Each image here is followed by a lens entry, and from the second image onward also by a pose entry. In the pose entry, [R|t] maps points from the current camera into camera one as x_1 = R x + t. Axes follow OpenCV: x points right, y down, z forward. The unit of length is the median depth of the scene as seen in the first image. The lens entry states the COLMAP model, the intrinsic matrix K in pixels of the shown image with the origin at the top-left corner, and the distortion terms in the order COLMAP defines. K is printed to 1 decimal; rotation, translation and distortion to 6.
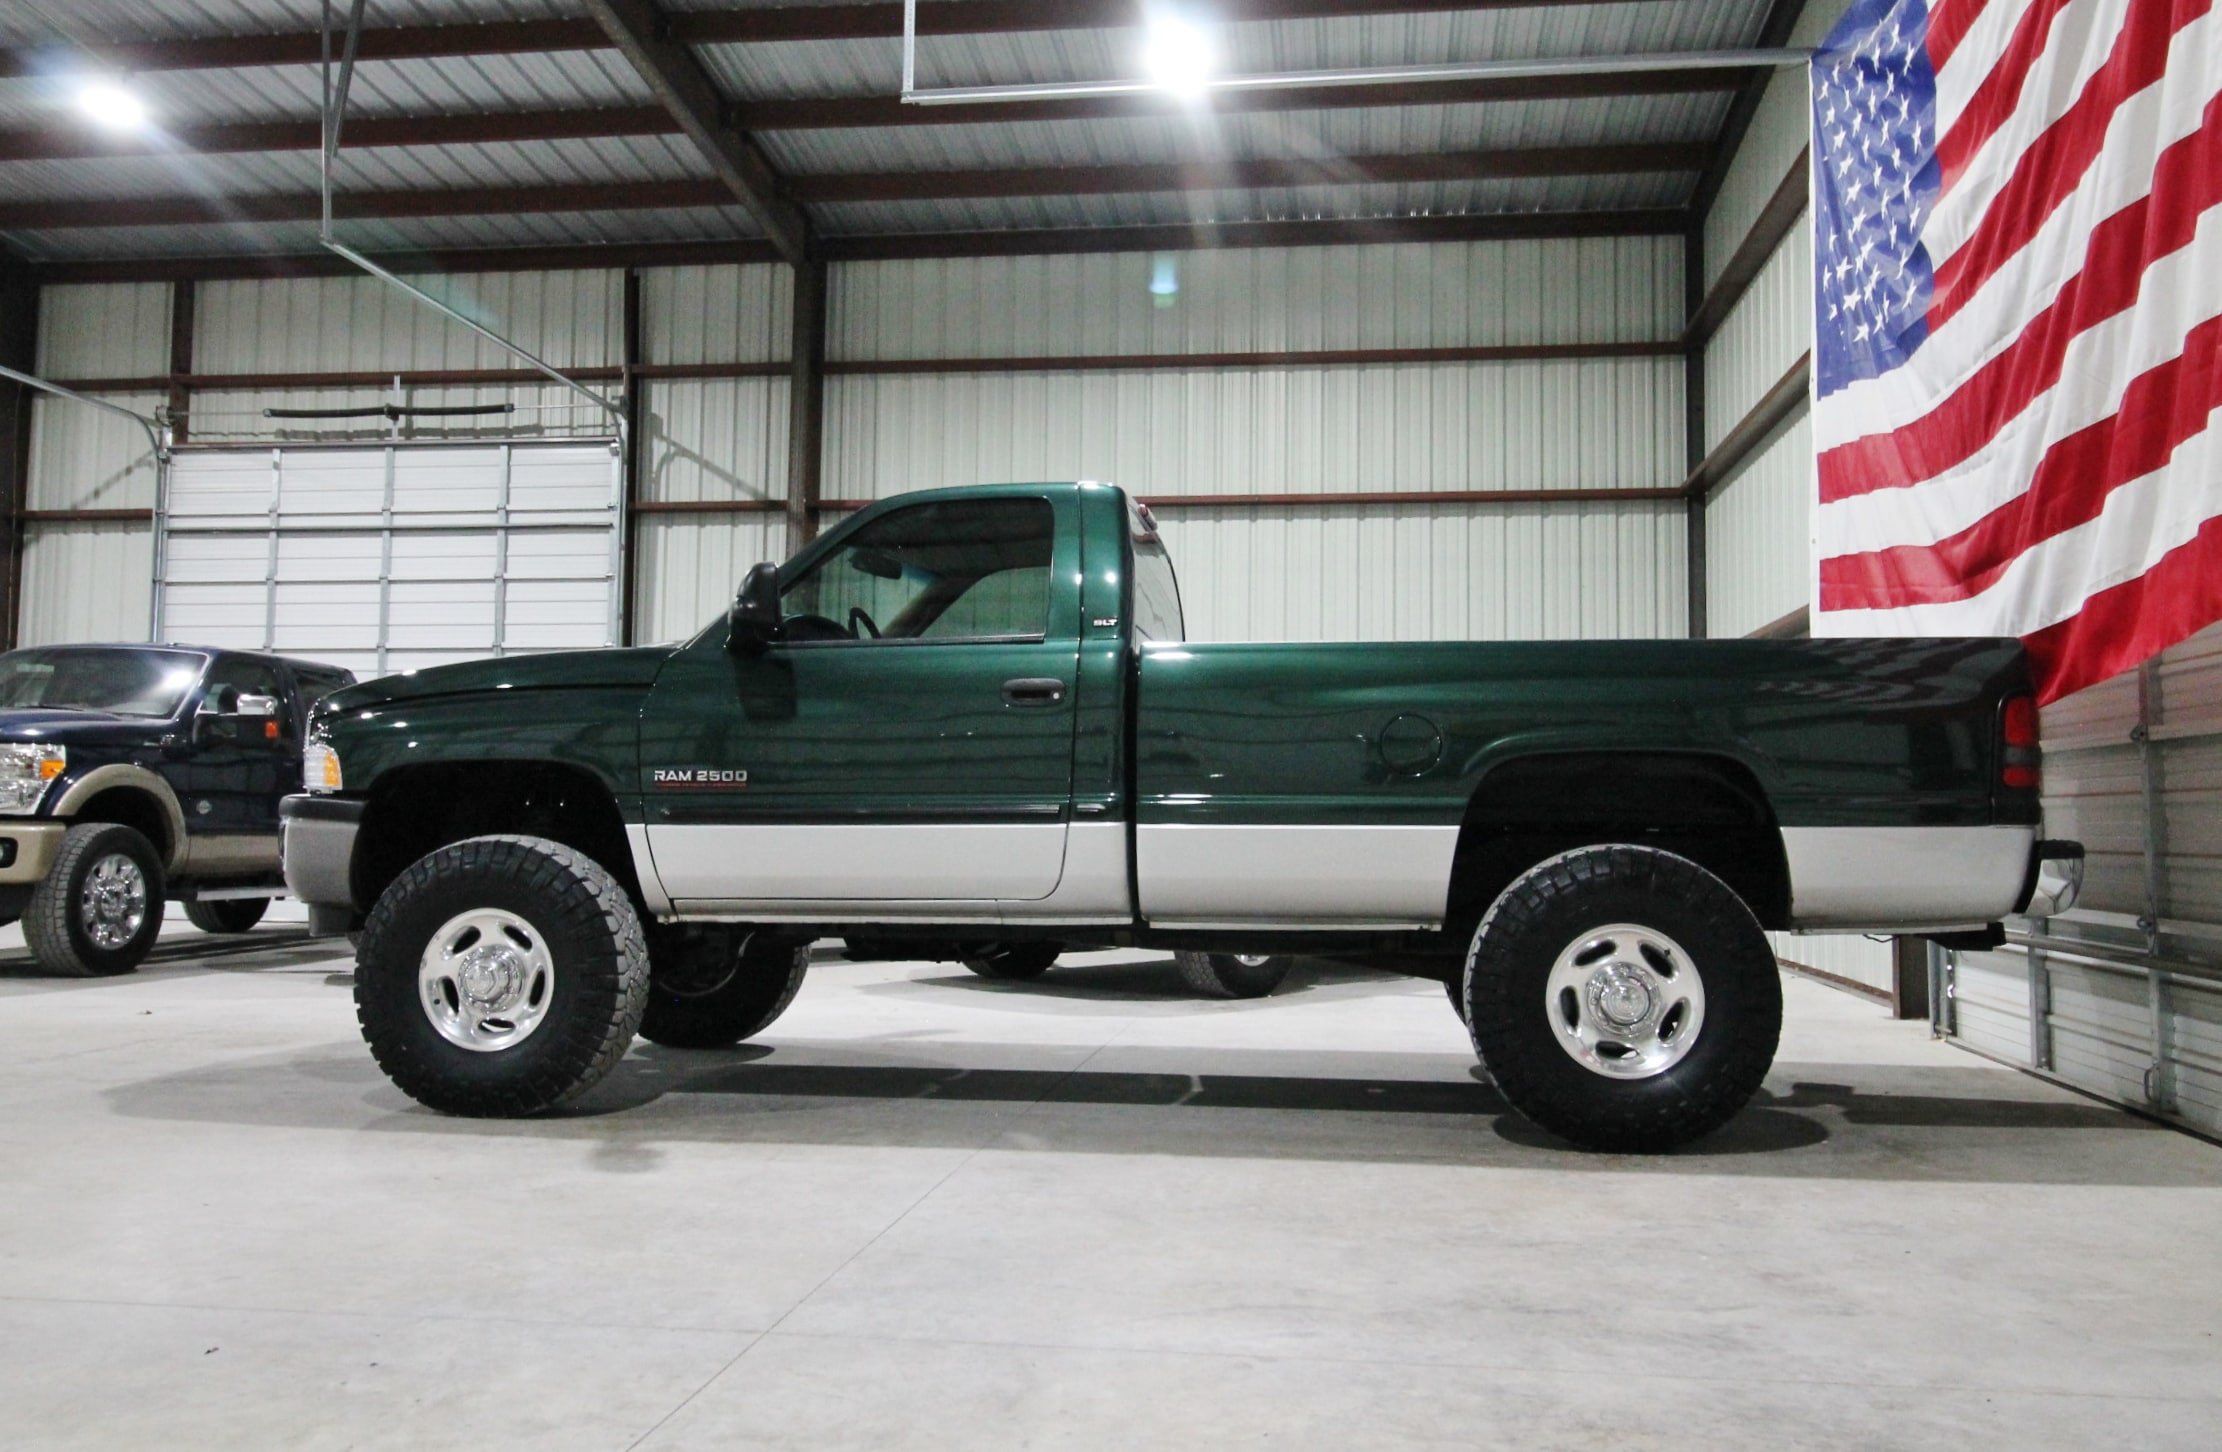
lens RADIAL K [[1809.4, 0, 1115.8], [0, 1809.4, 723.0], [0, 0, 1]] dist [0.009262, 0.002231]
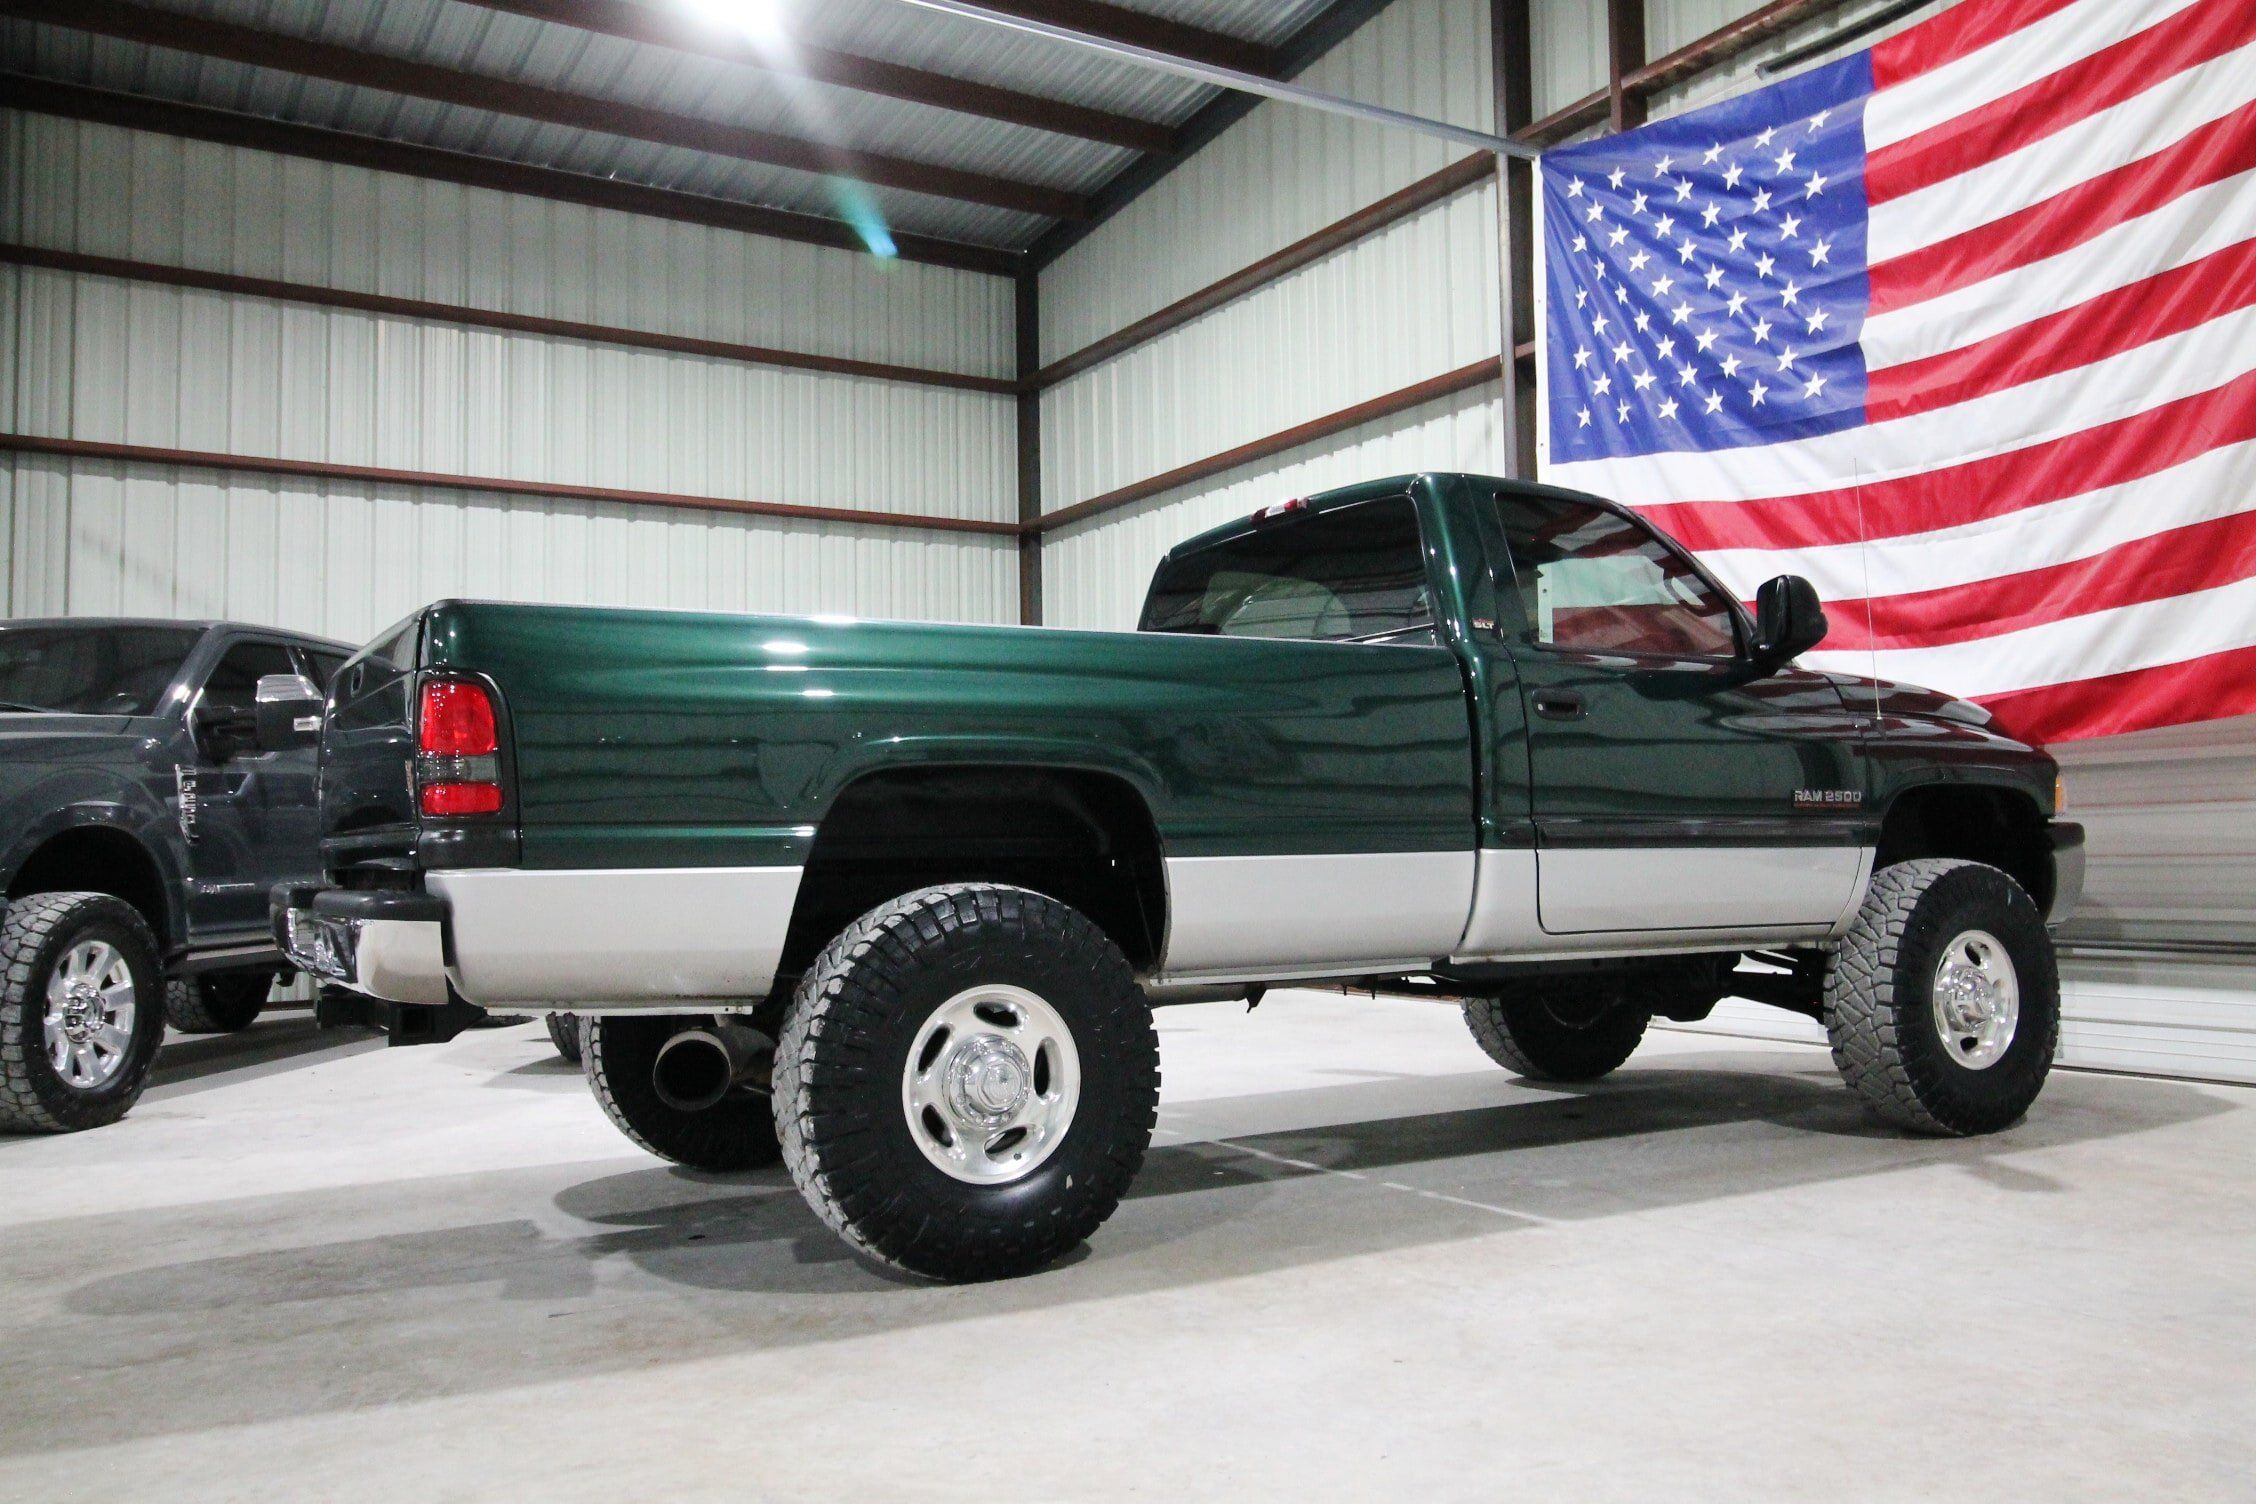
lens RADIAL K [[1816.2, 0, 1129.2], [0, 1816.2, 747.8], [0, 0, 1]] dist [0.012390, -0.004848]
pose [[0.779648, 0.012299, 0.626097, -0.273954], [-0.008912, 0.999924, -0.008545, 0.004980], [-0.626155, 0.001082, 0.779698, 0.153345]]
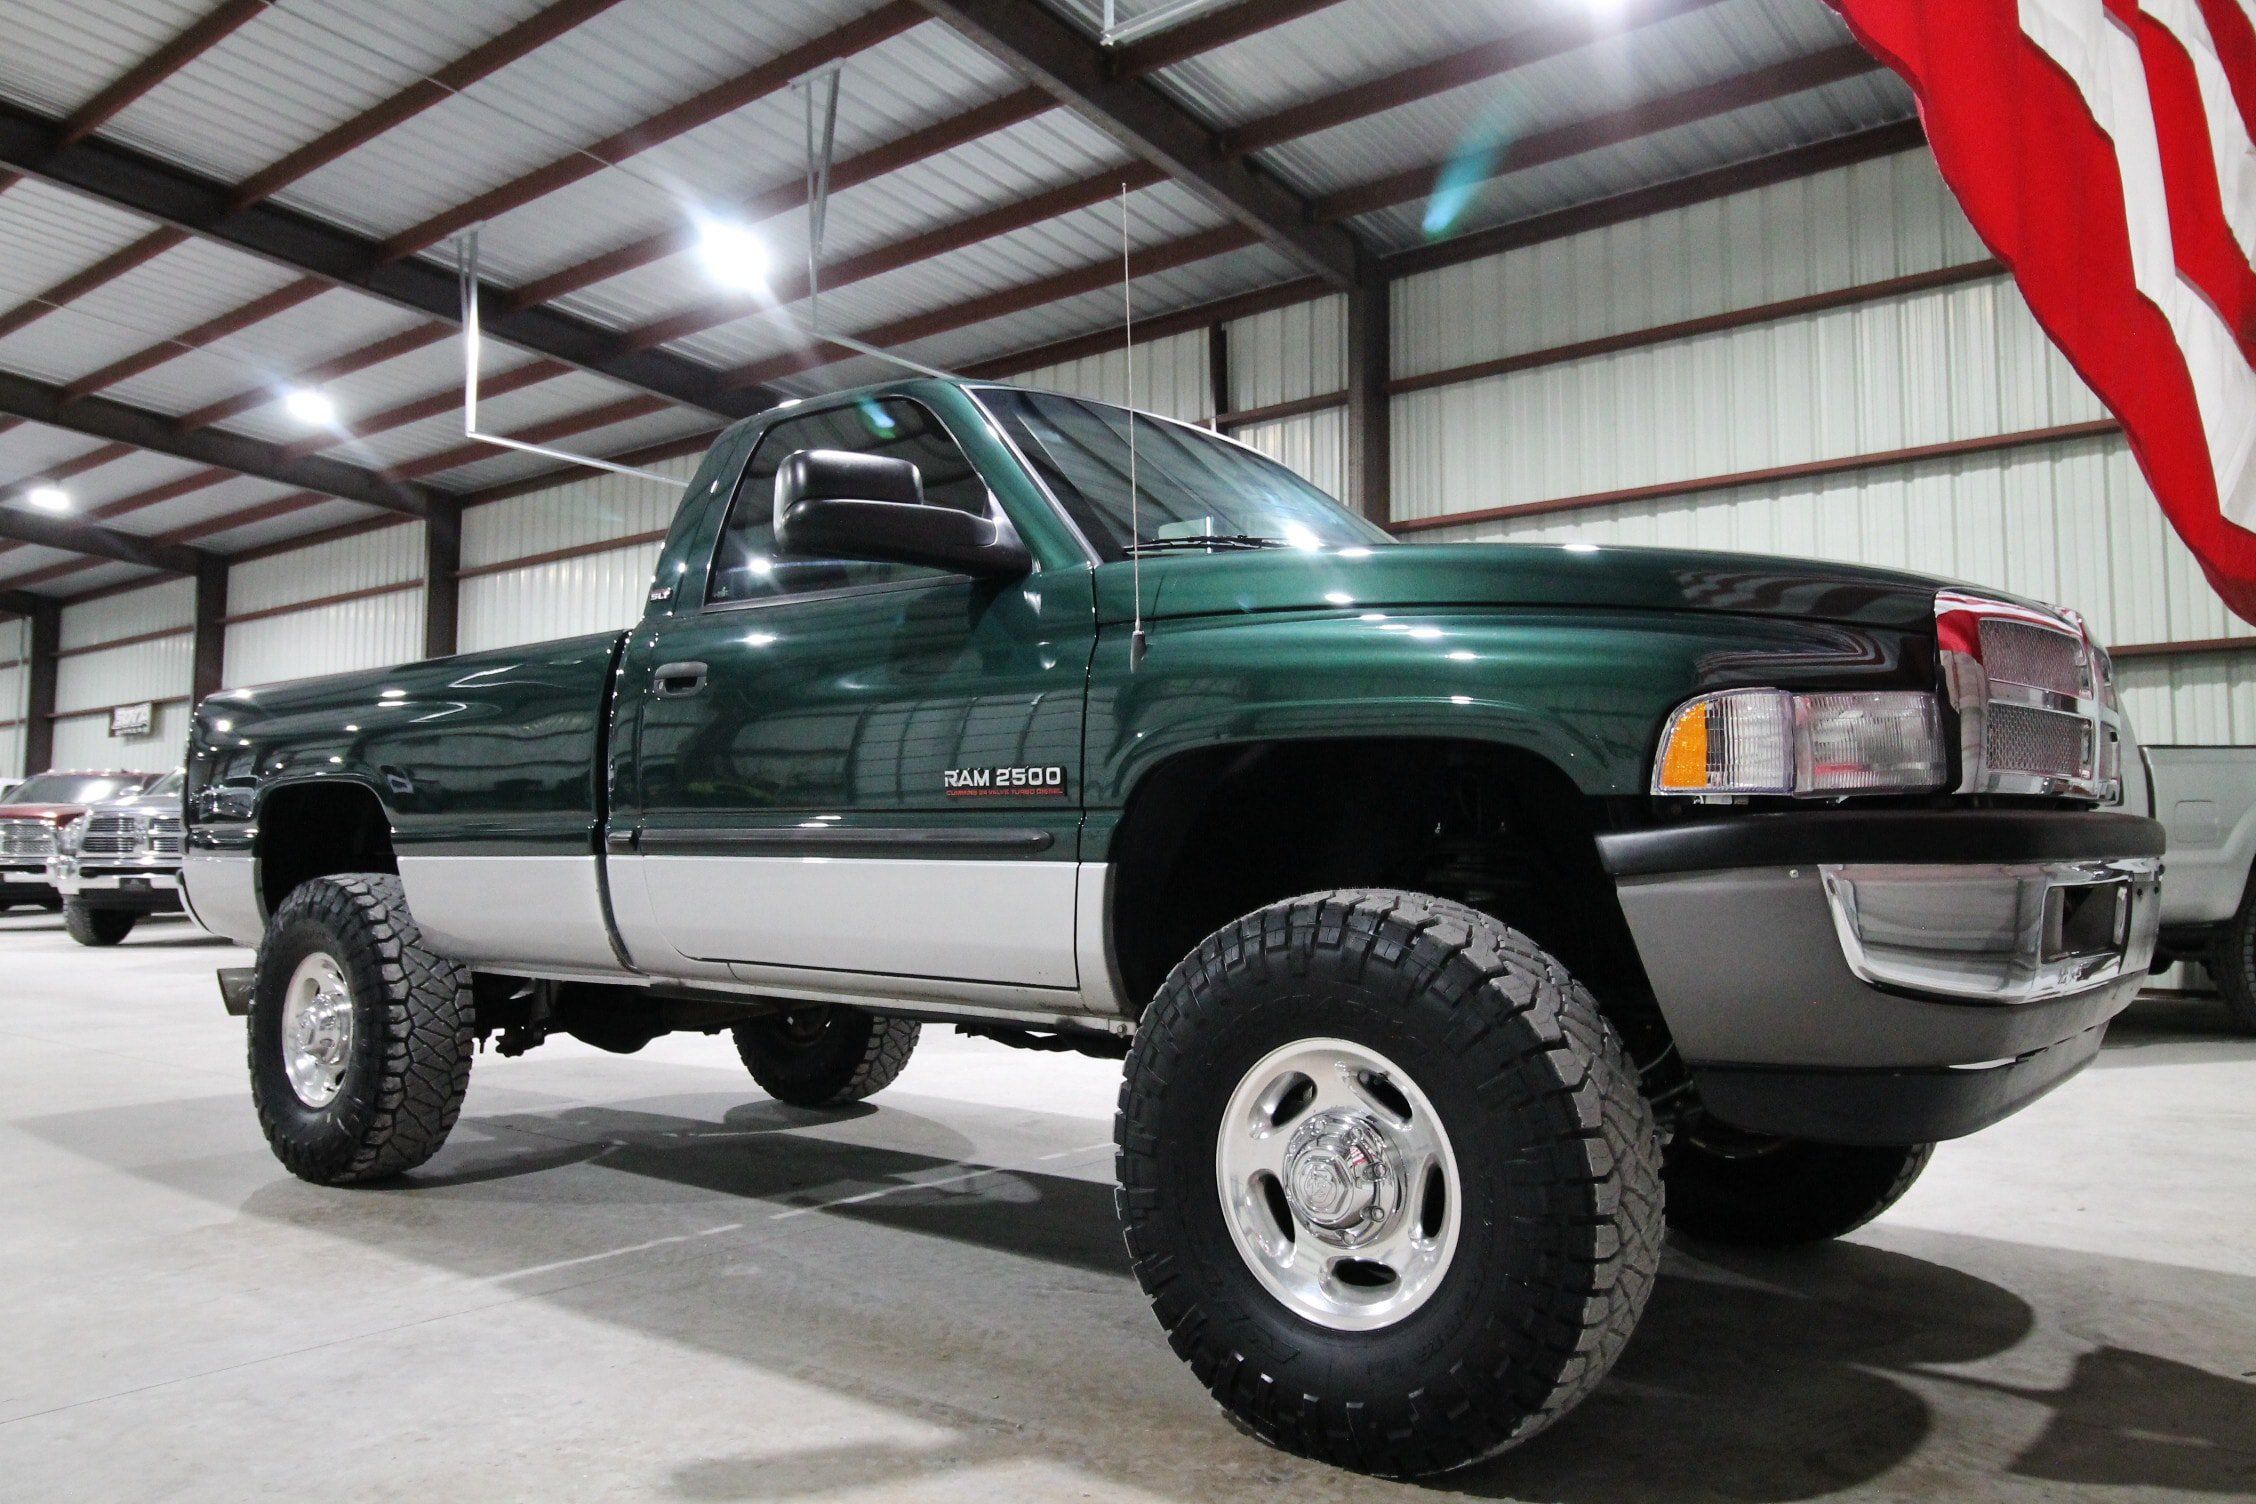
lens RADIAL K [[1616.4, 0, 1135.1], [0, 1616.4, 726.5], [0, 0, 1]] dist [0.010414, -0.004074]
pose [[0.860040, -0.051174, -0.507655, 0.163456], [0.039260, 0.998645, -0.034156, 0.011347], [0.508715, 0.009445, 0.860883, 0.187450]]
